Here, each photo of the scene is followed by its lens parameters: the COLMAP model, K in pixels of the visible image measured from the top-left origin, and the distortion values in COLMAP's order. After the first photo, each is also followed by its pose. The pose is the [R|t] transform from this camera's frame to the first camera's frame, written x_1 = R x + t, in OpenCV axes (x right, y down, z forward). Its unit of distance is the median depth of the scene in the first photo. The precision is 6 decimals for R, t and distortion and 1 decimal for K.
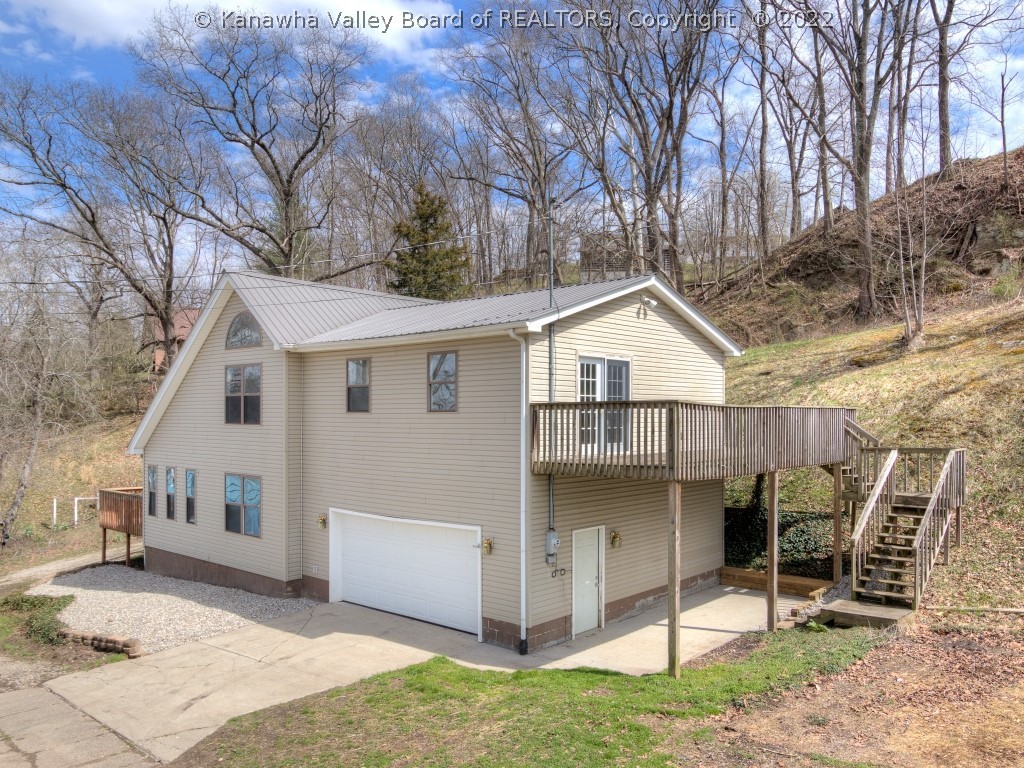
lens RADIAL K [[983.6, 0, 512.0], [0, 983.6, 384.0], [0, 0, 1]] dist [-0.006369, 0.013407]
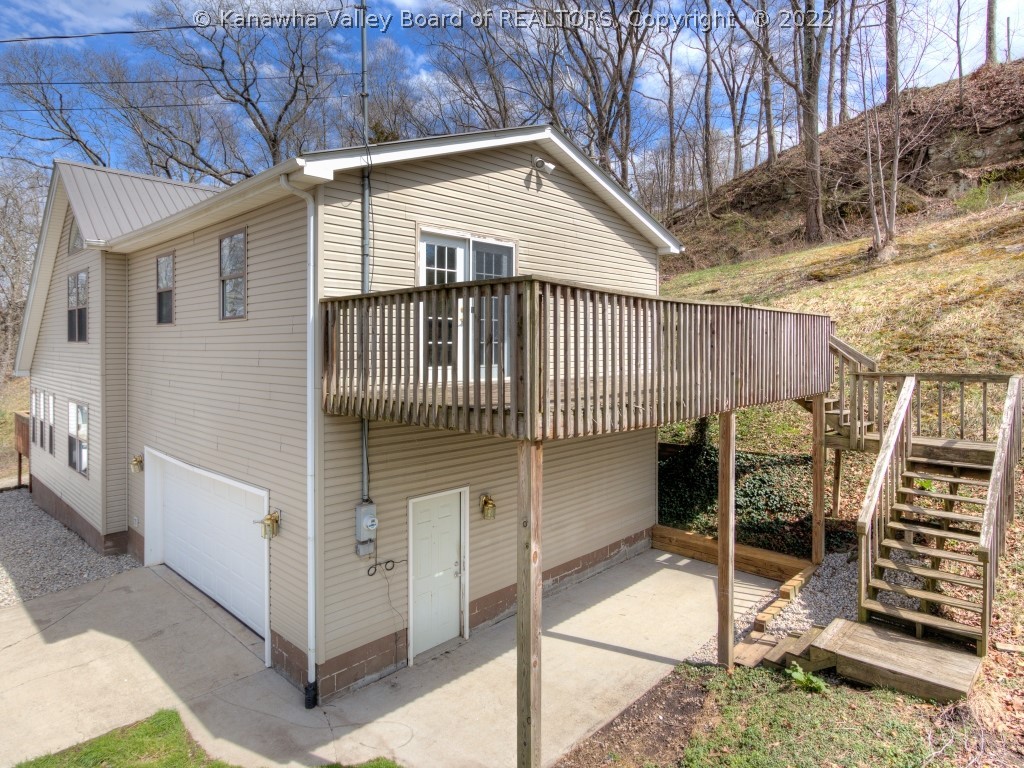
lens RADIAL K [[547.5, 0, 511.2], [0, 547.5, 340.4], [0, 0, 1]] dist [-0.000681, -0.000650]
pose [[0.995774, -0.001732, -0.091822, 0.148095], [0.002759, 0.999935, 0.011060, 0.036800], [0.091797, -0.011267, 0.995714, 0.590634]]
